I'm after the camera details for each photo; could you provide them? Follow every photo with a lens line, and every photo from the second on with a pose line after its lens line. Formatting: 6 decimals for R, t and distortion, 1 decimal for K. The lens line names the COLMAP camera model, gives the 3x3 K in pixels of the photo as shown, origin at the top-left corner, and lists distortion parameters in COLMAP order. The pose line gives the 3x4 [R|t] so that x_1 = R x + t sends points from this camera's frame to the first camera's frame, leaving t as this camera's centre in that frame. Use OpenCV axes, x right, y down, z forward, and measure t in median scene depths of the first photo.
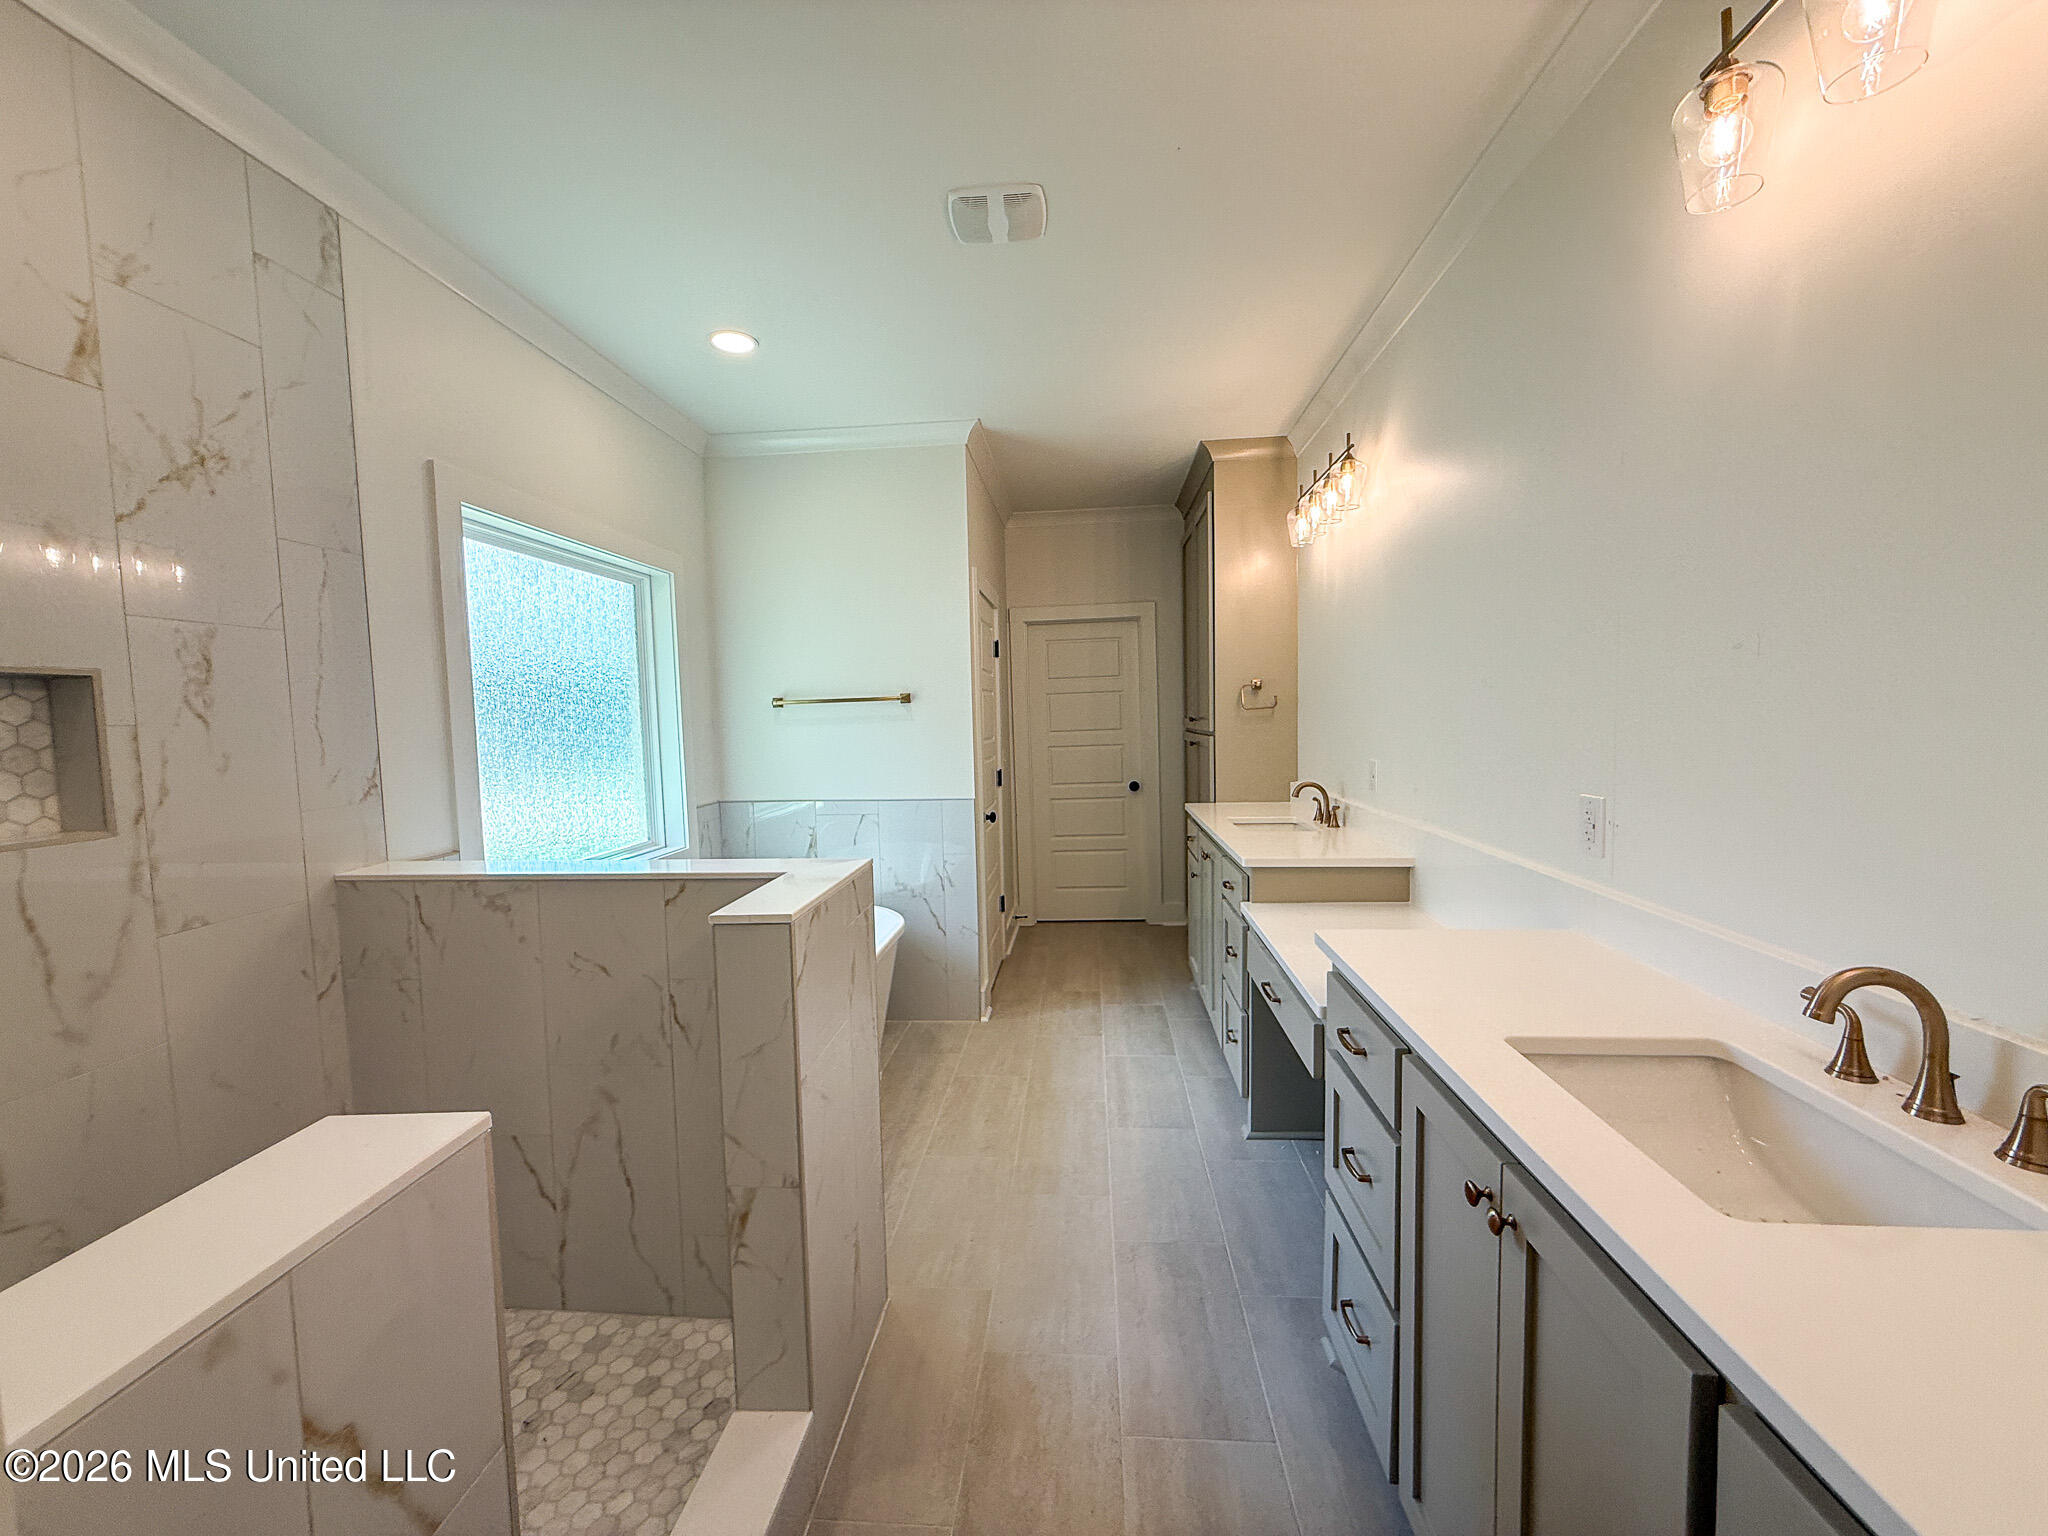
lens RADIAL K [[815.3, 0, 1017.2], [0, 815.3, 767.0], [0, 0, 1]] dist [-0.000641, 0.000266]
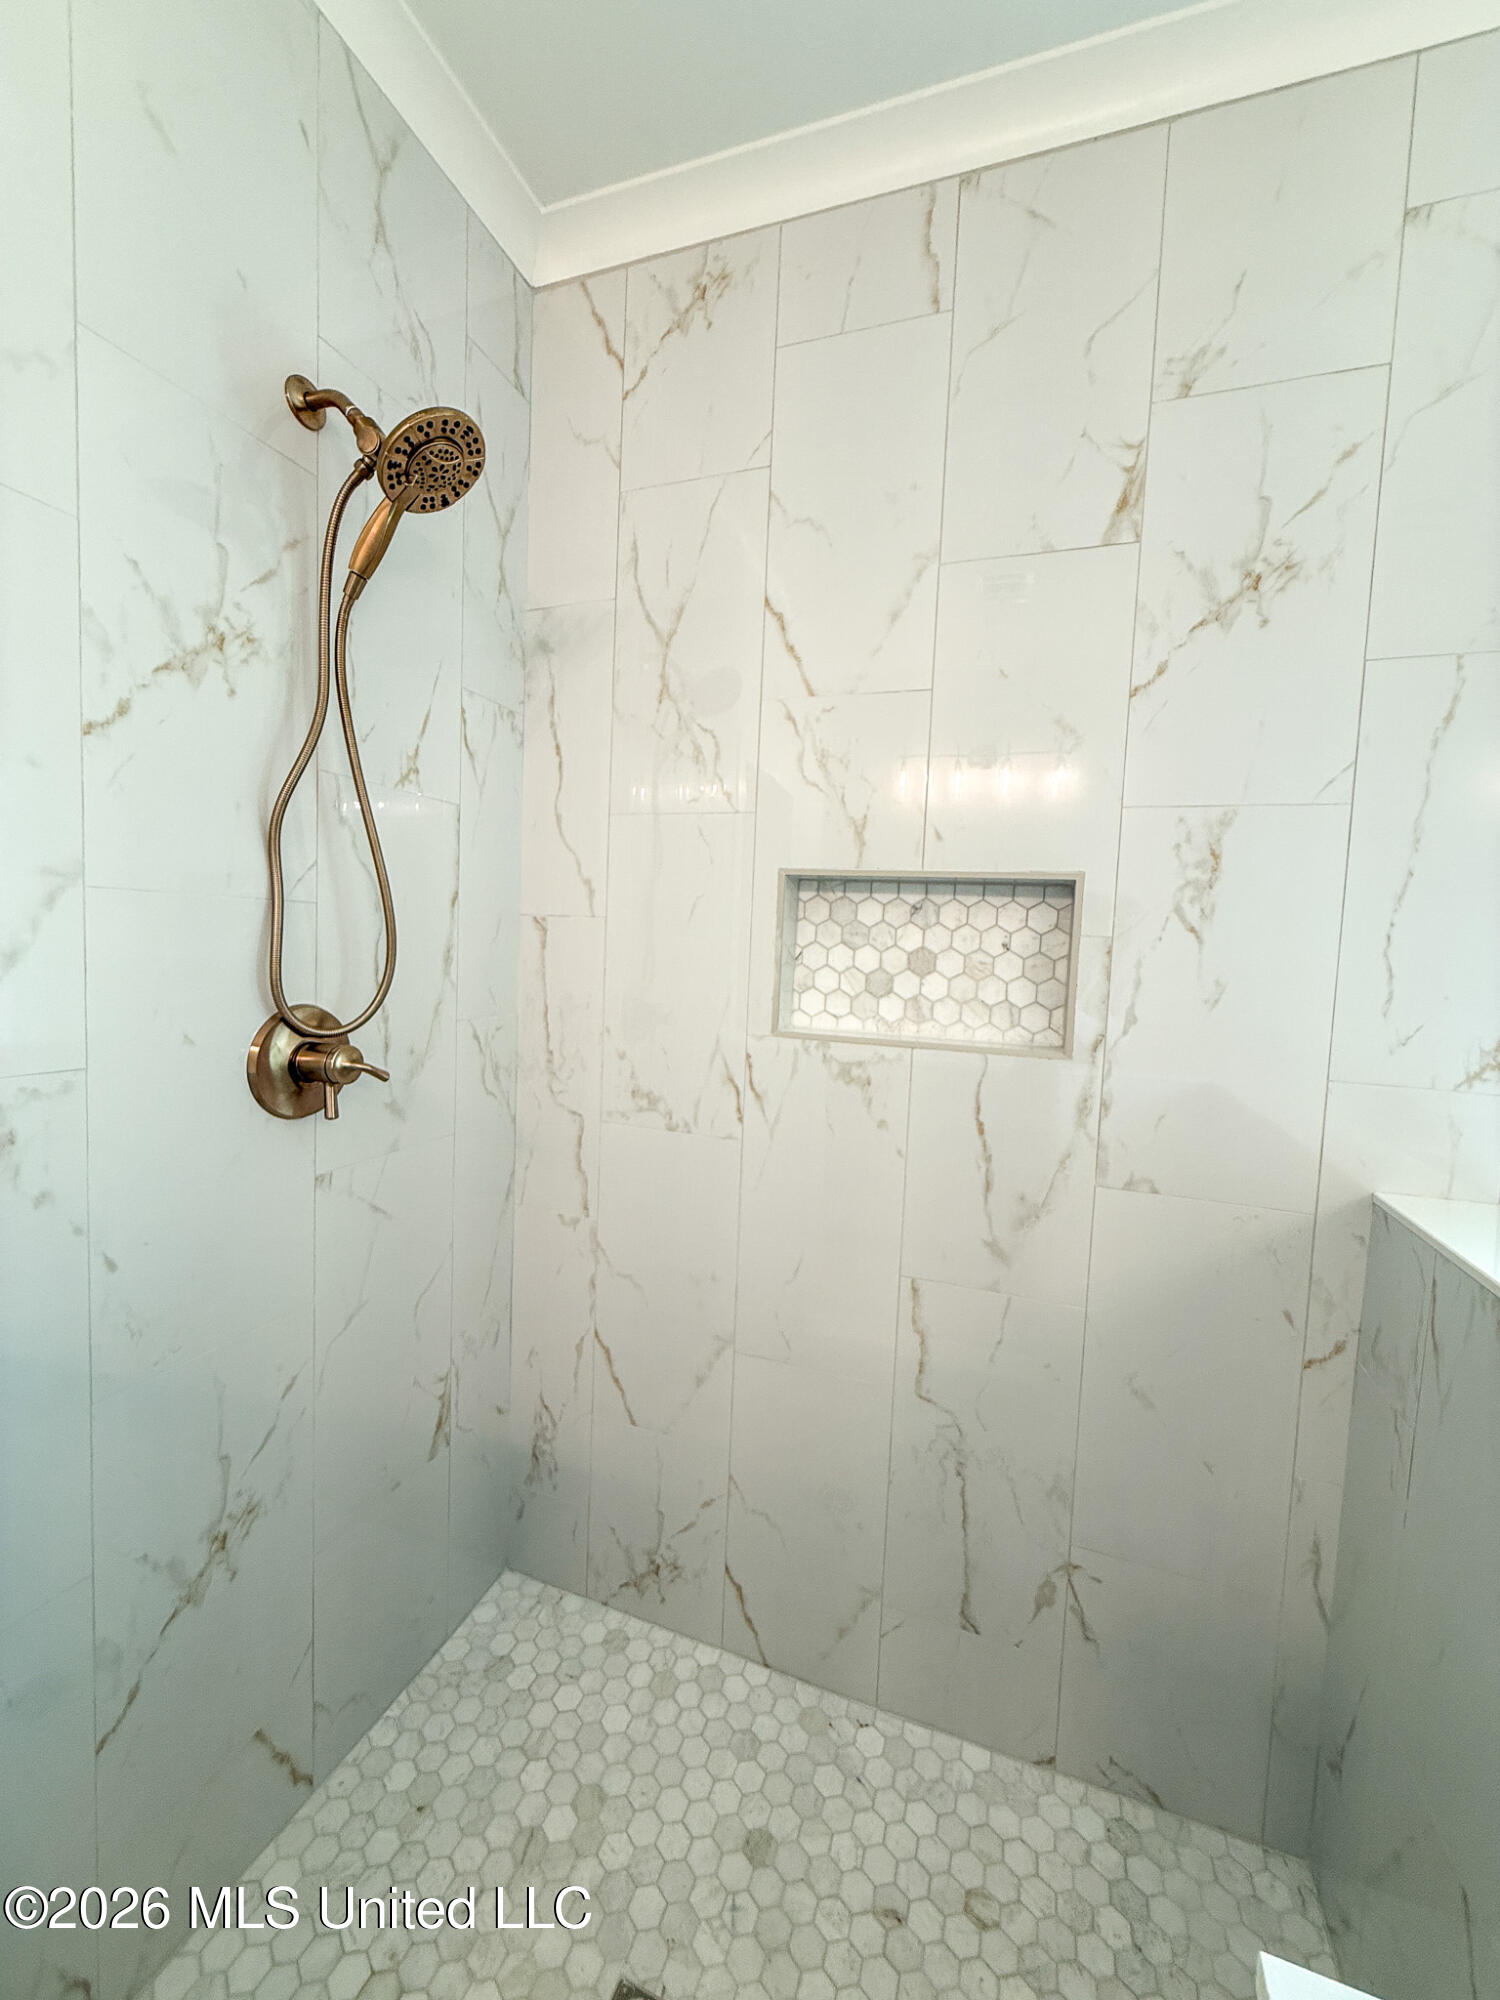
lens RADIAL K [[796.2, 0, 751.9], [0, 796.2, 991.7], [0, 0, 1]] dist [-0.000641, 0.000266]
pose [[-0.261086, 0.075240, -0.962379, -0.171267], [-0.102229, 0.989196, 0.105070, -0.041920], [0.959887, 0.125815, -0.250574, 0.822411]]
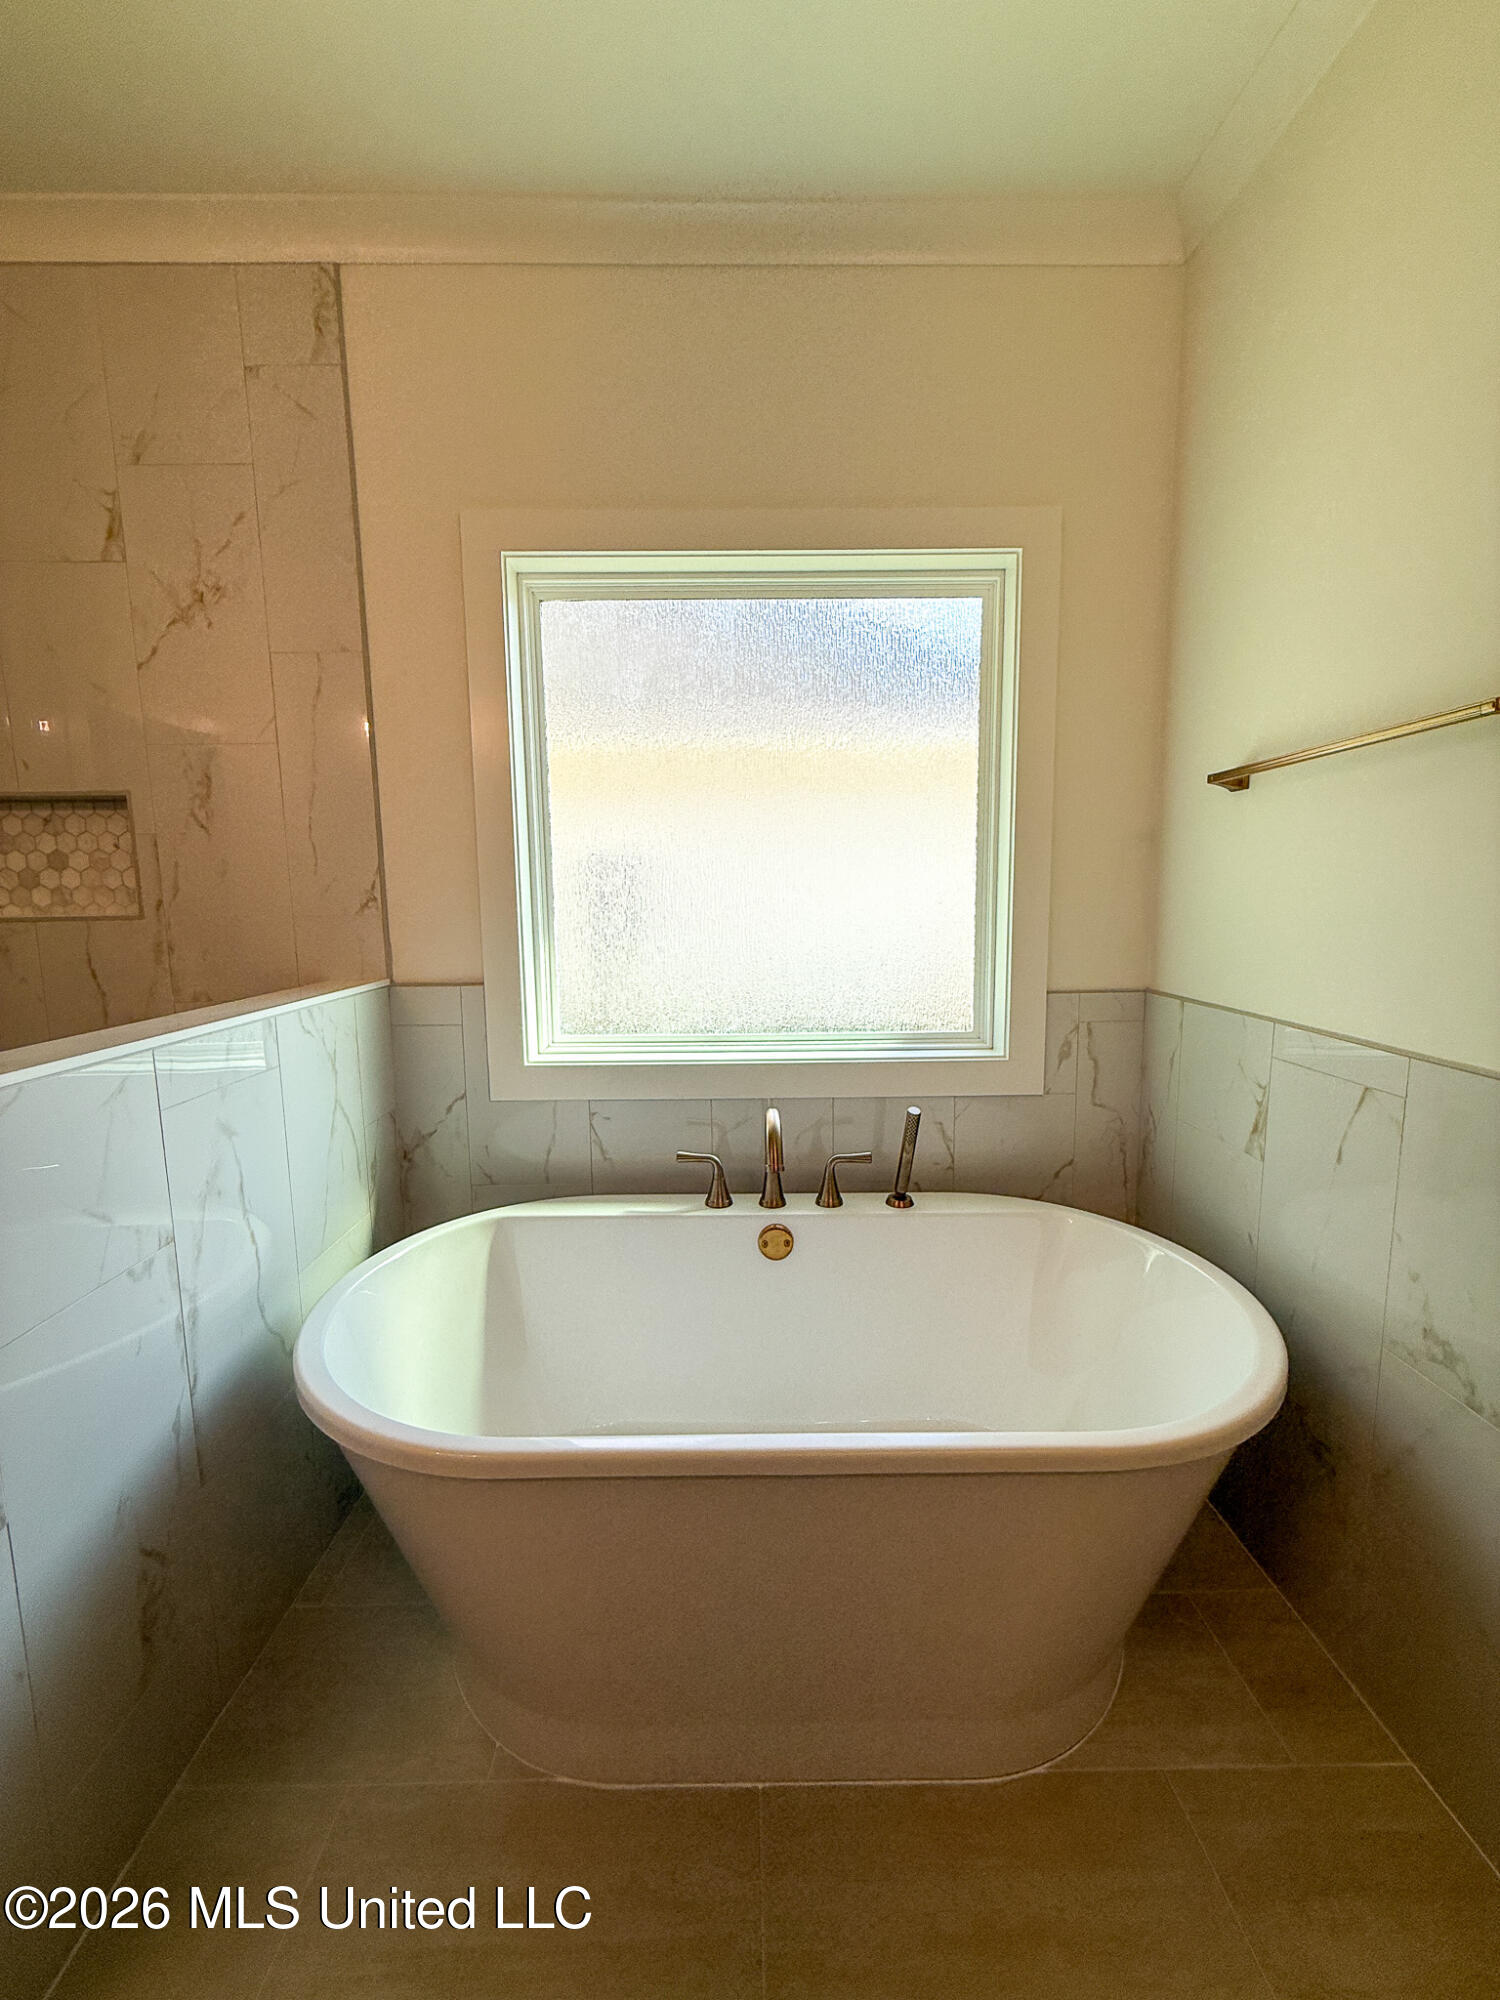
lens RADIAL K [[806.7, 0, 757.1], [0, 806.7, 985.4], [0, 0, 1]] dist [0.001526, 0.000189]
pose [[0.099434, 0.147276, -0.984085, 0.270908], [-0.055312, 0.988275, 0.142315, -0.046970], [0.993506, 0.040281, 0.106415, 1.737644]]
